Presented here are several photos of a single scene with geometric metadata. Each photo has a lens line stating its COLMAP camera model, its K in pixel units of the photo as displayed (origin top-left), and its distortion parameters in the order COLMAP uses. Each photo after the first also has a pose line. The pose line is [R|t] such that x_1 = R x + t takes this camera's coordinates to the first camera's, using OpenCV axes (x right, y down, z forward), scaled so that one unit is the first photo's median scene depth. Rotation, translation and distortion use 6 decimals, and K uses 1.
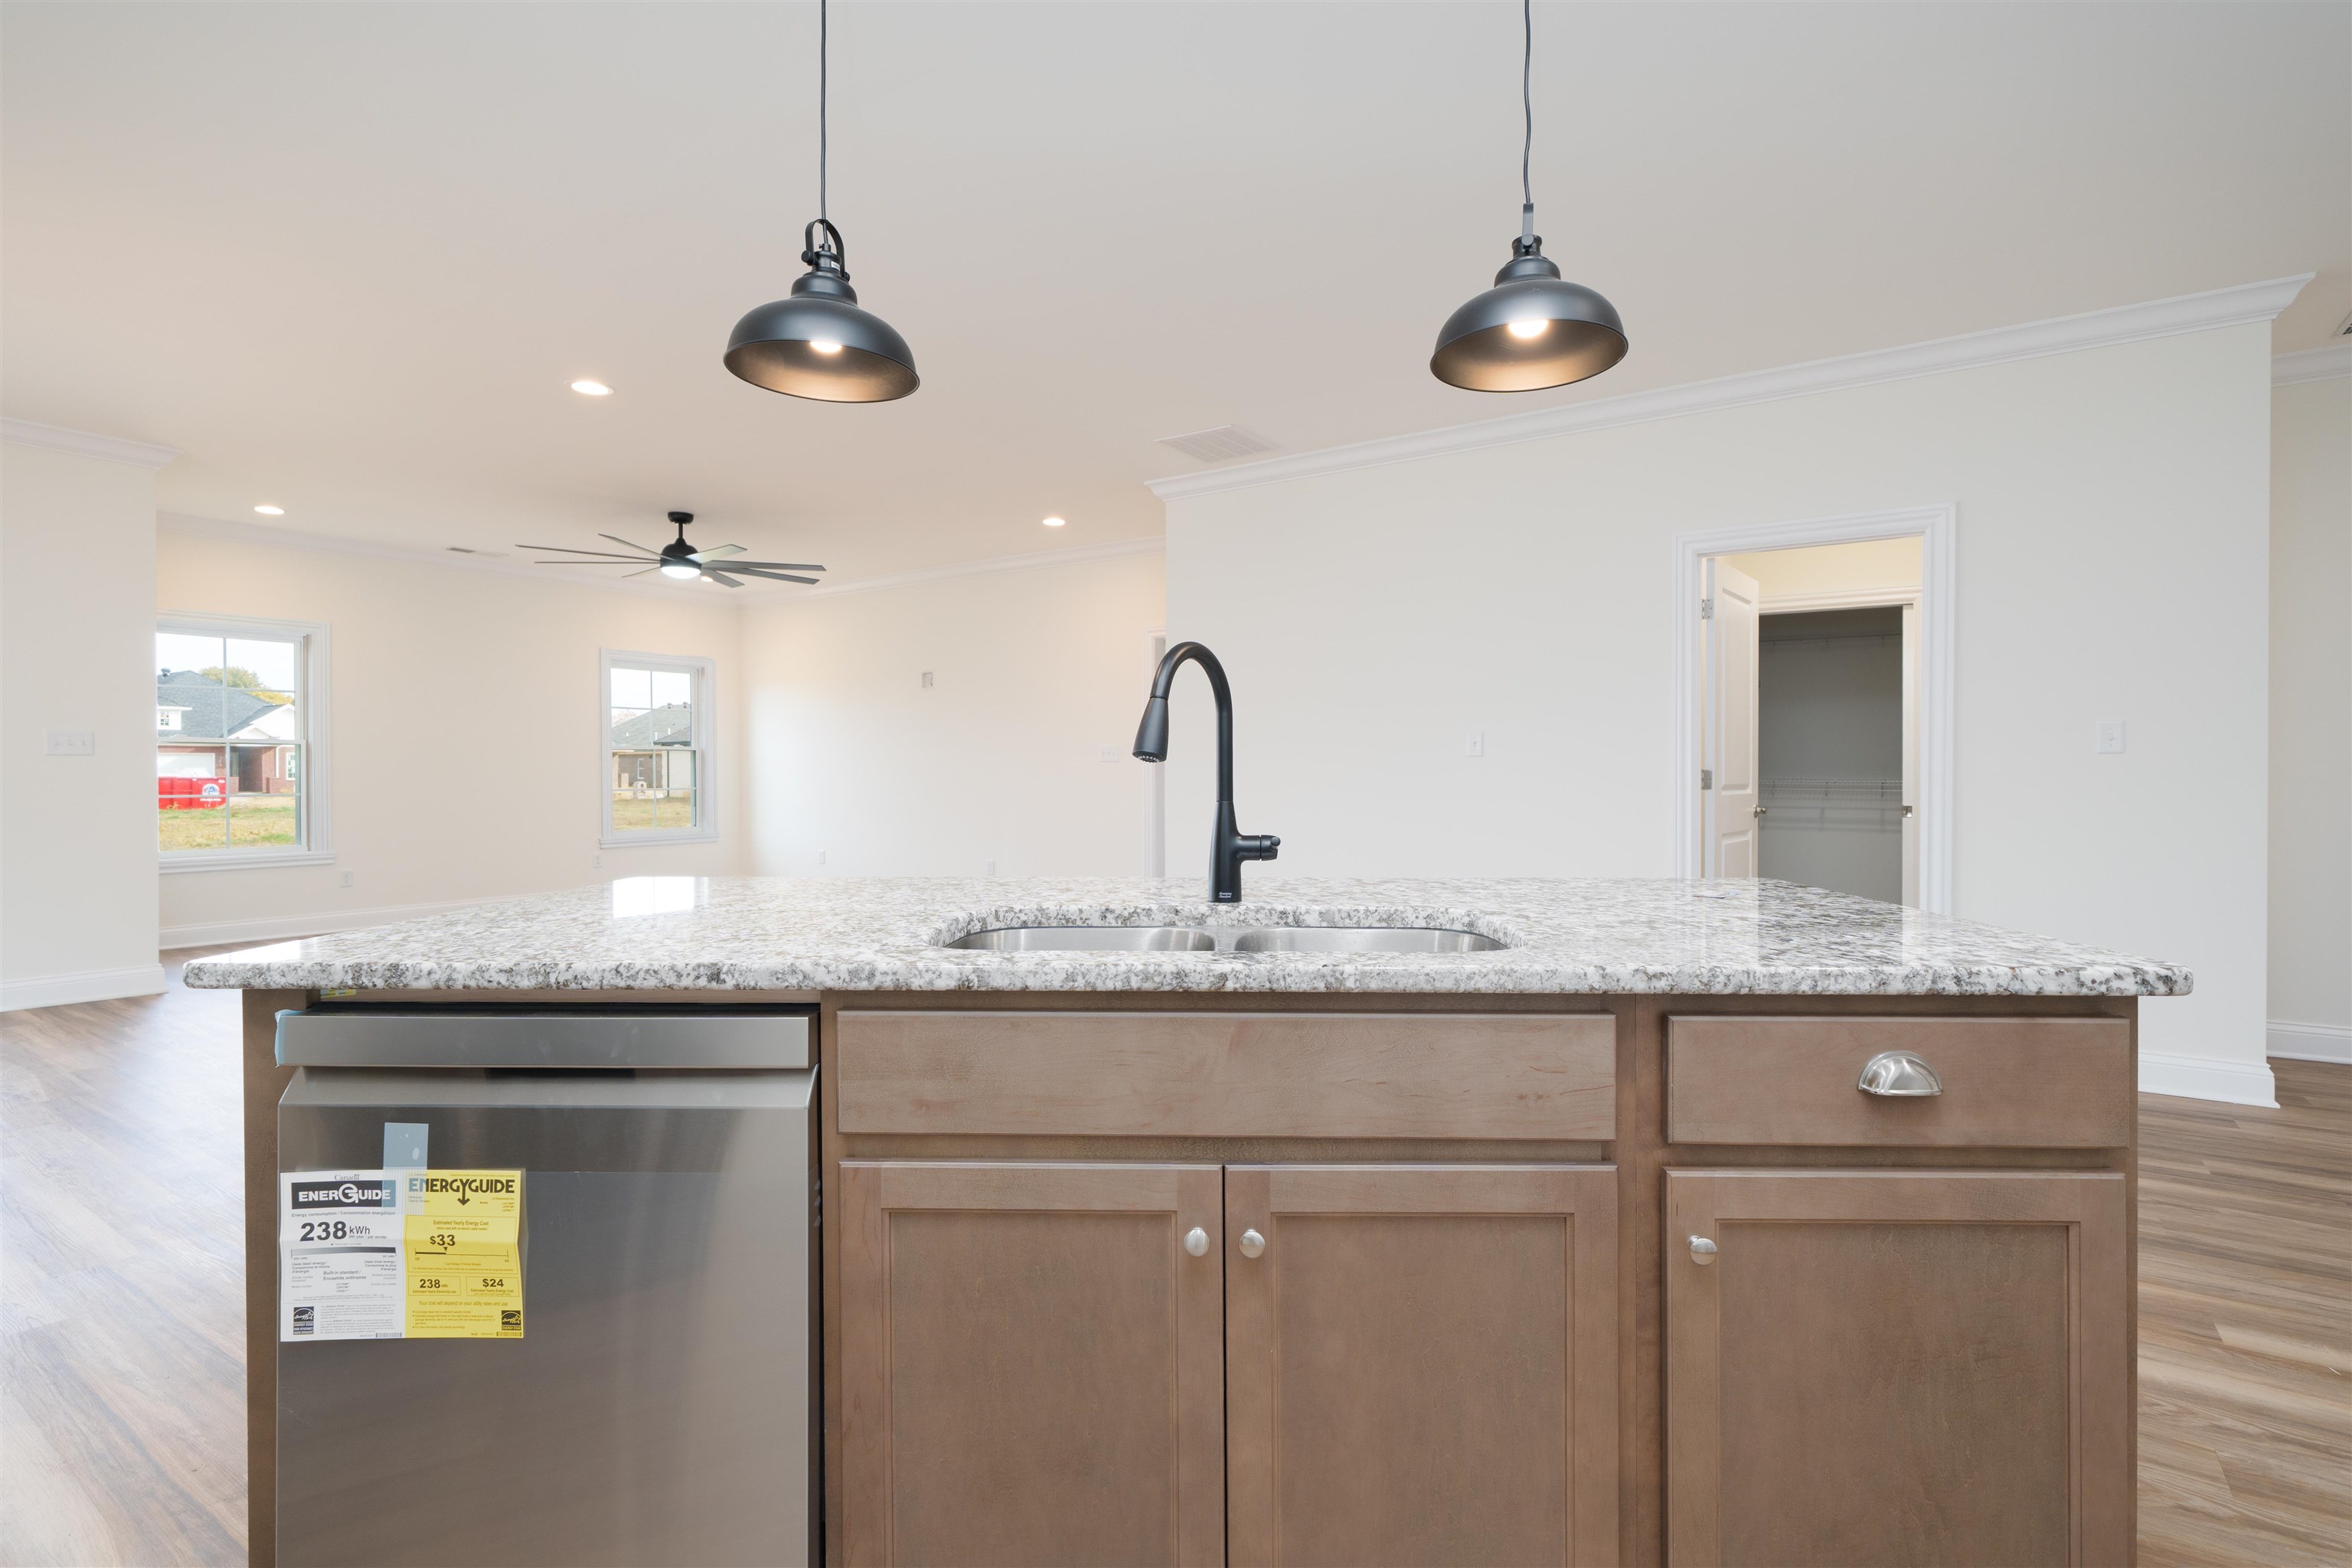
lens RADIAL K [[1110.5, 0, 1199.2], [0, 1110.5, 777.2], [0, 0, 1]] dist [0.001900, 0.000270]
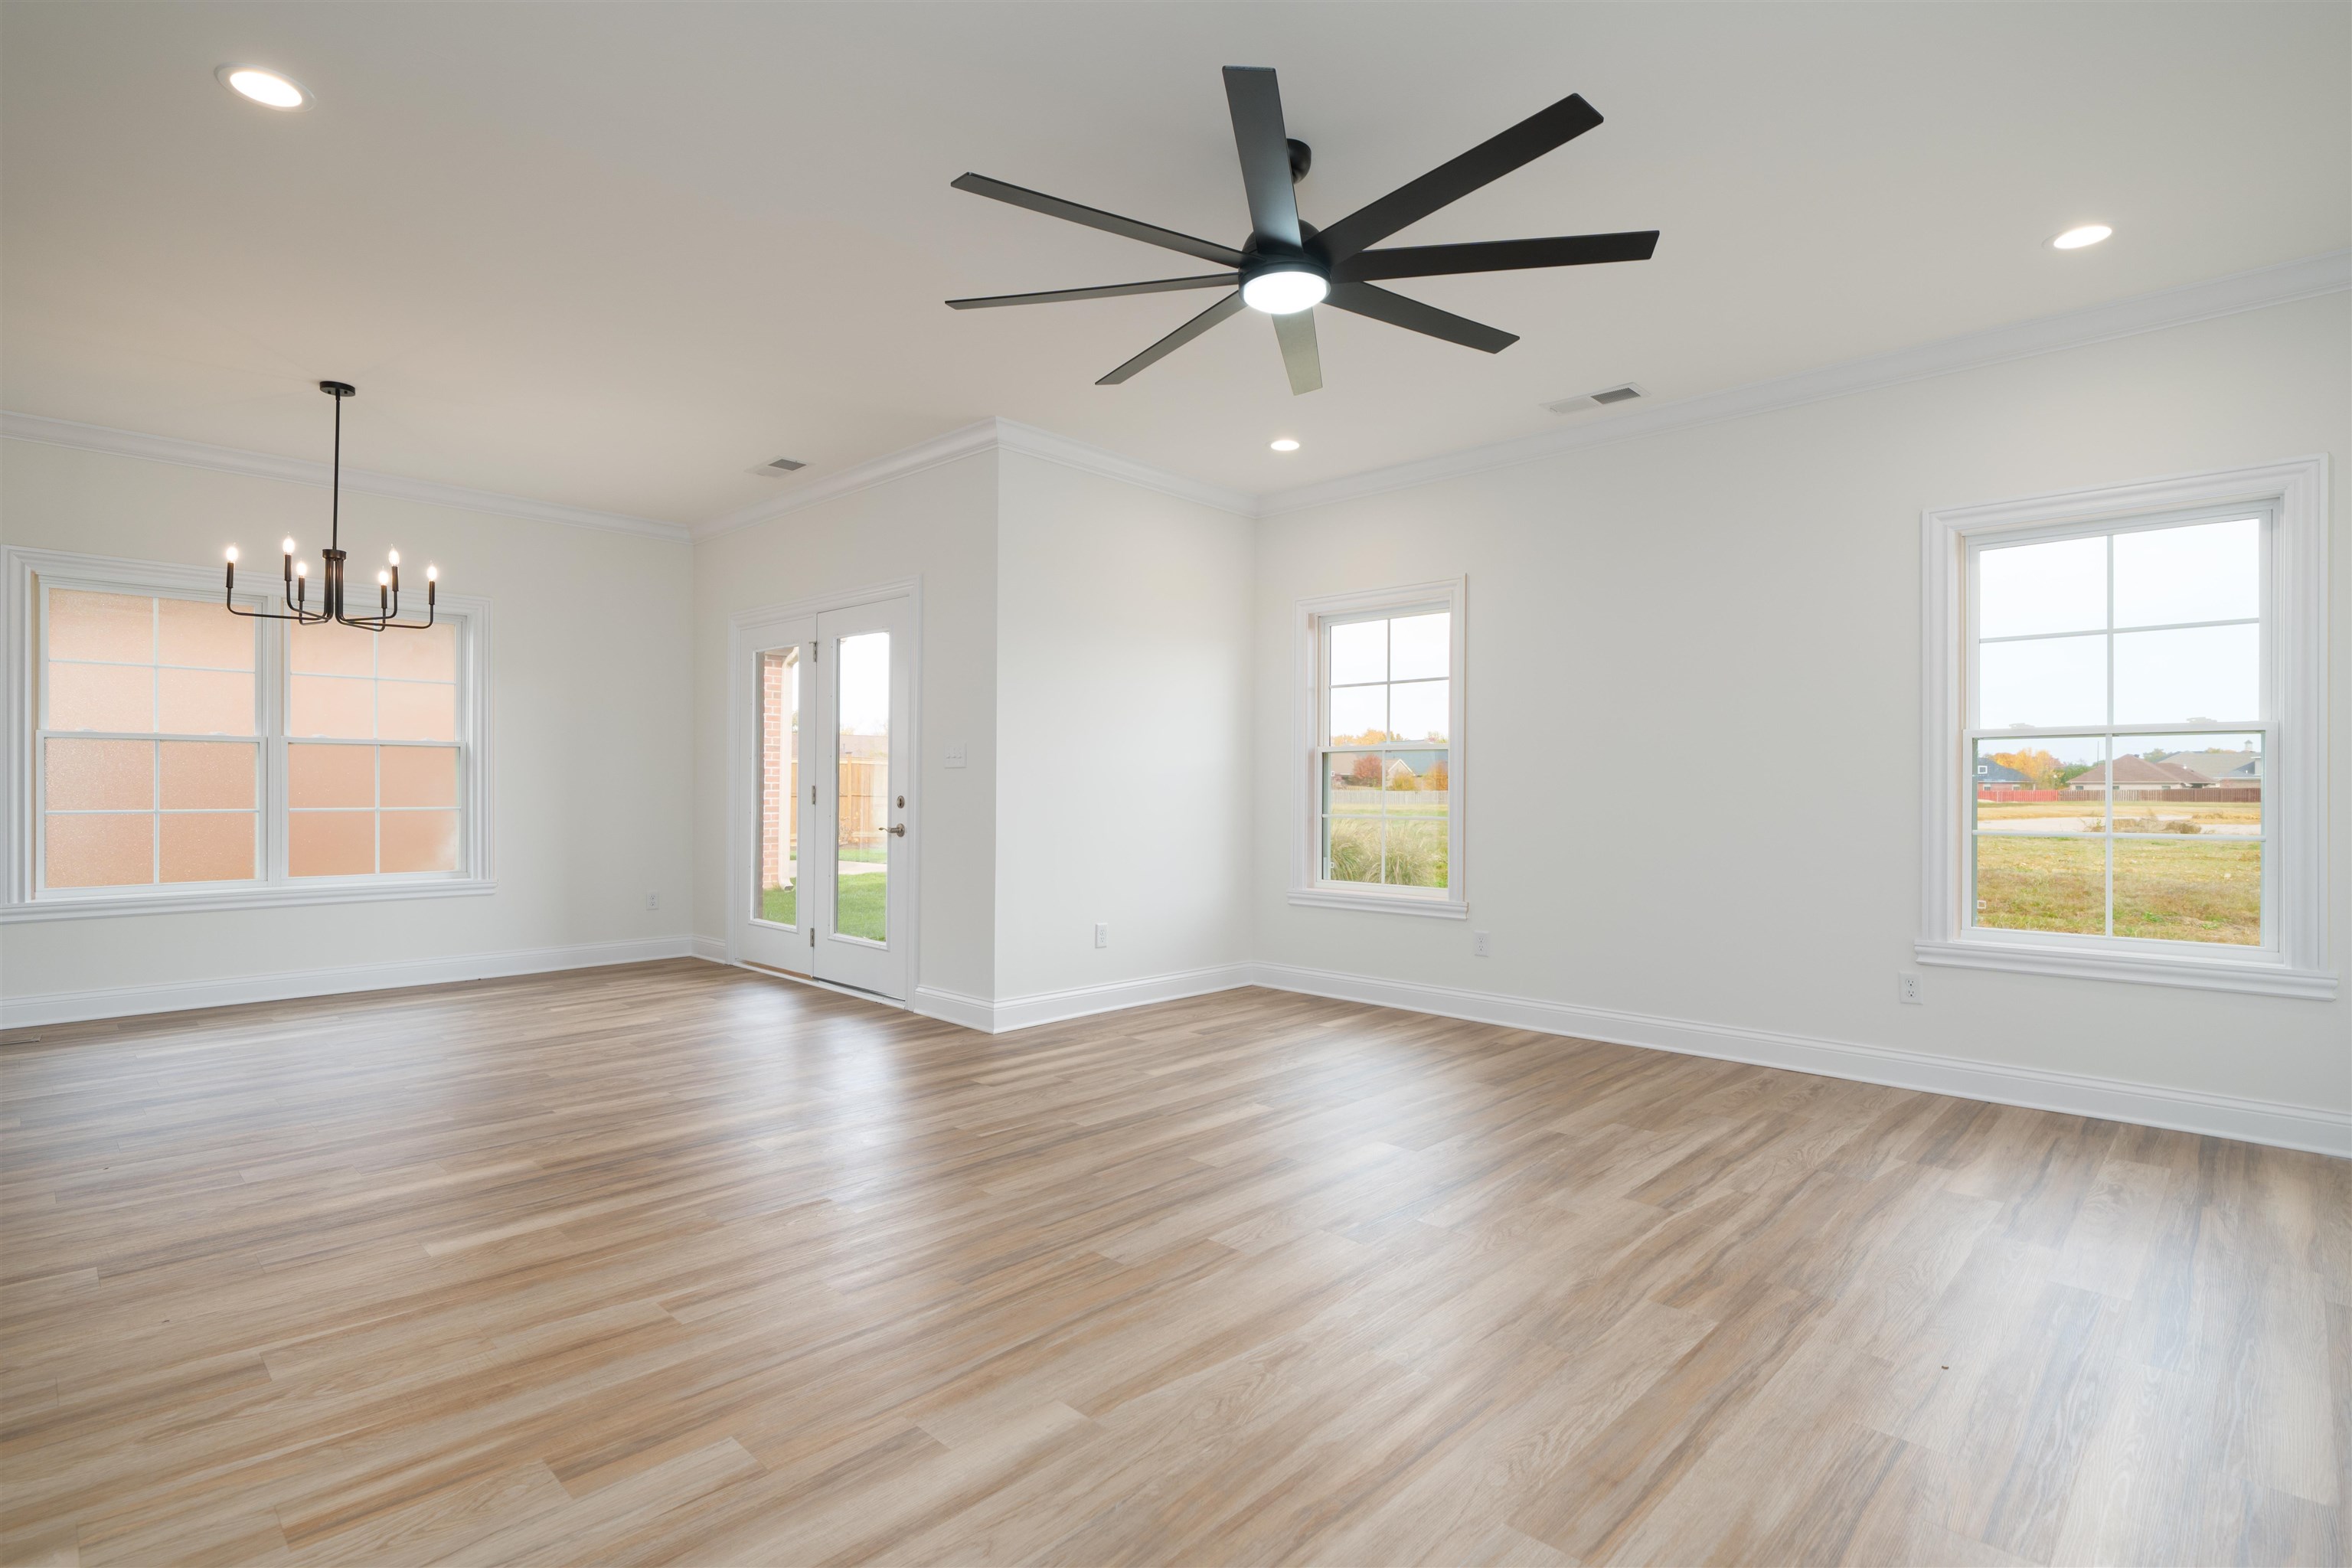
lens RADIAL K [[1141.8, 0, 1167.5], [0, 1141.8, 788.2], [0, 0, 1]] dist [0.001446, 0.000196]
pose [[-0.182755, -0.000422, -0.983158, -0.184276], [-0.010040, 0.999949, 0.001437, -0.014738], [0.983107, 0.010133, -0.182750, 4.148600]]
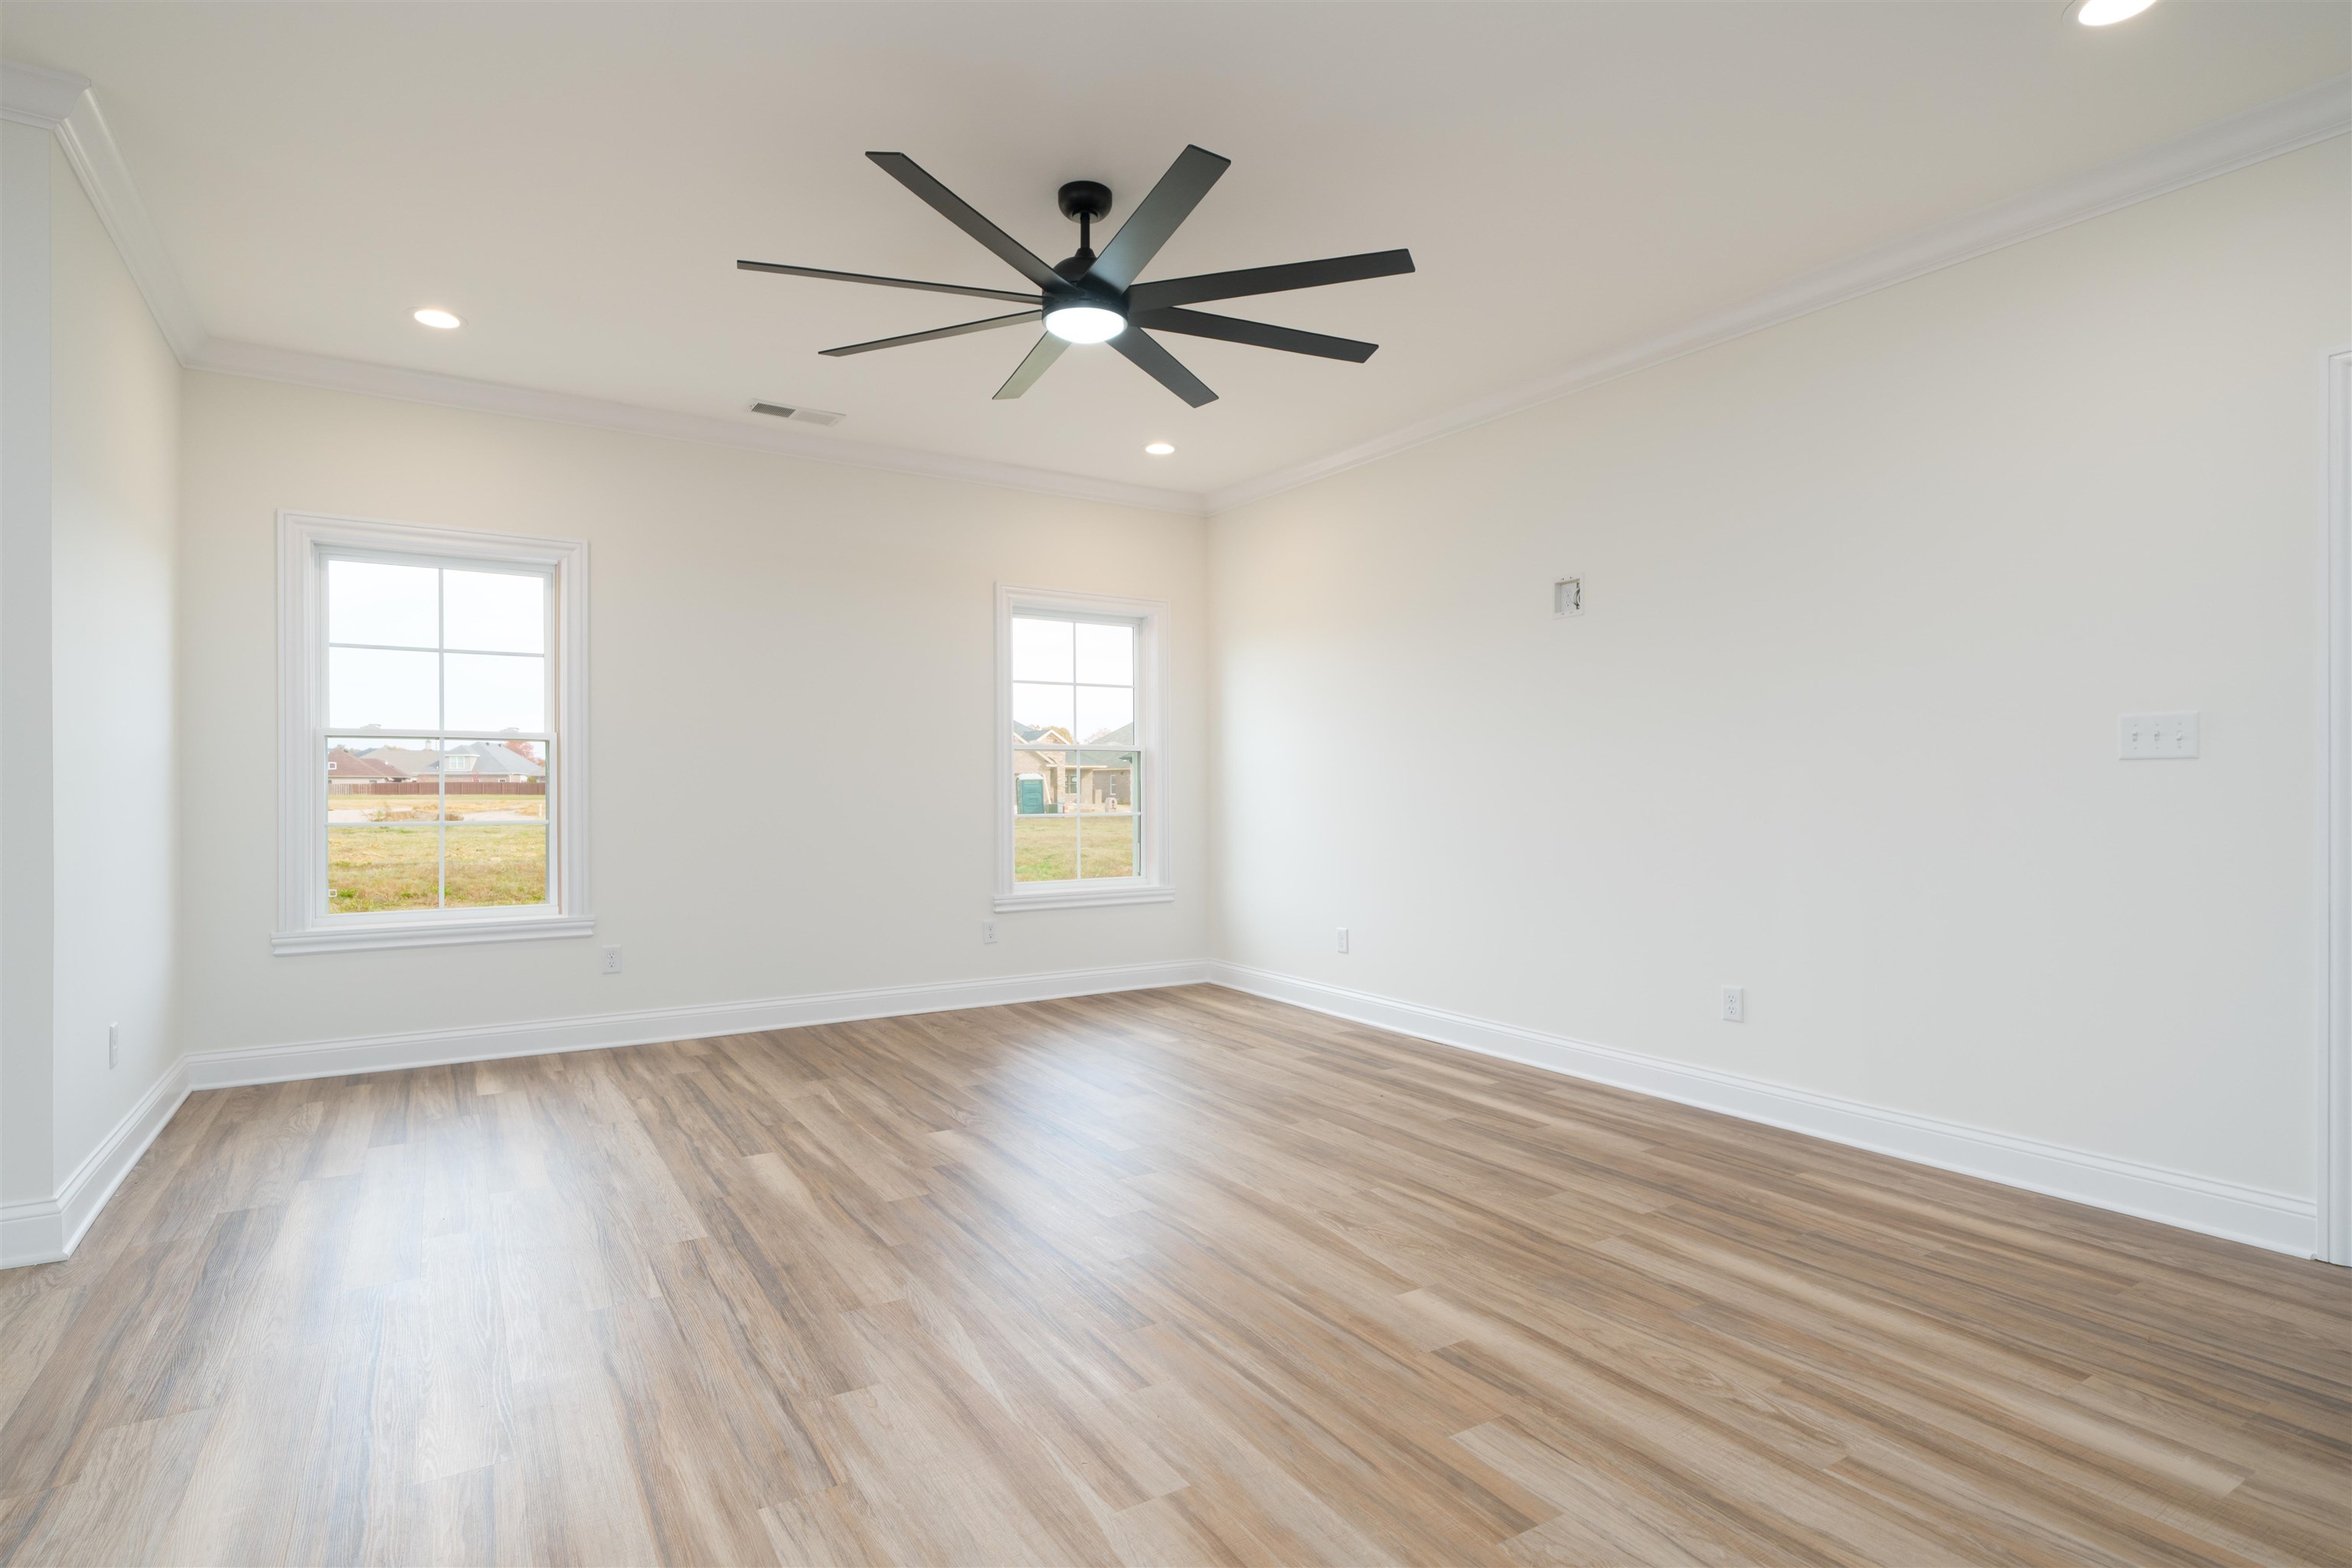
lens RADIAL K [[1184.3, 0, 1164.9], [0, 1184.3, 793.4], [0, 0, 1]] dist [0.001986, 0.000354]
pose [[0.910572, 0.003536, -0.413336, -0.978924], [-0.003891, 0.999992, -0.000016, -0.006097], [0.413332, 0.001623, 0.910579, 2.356254]]
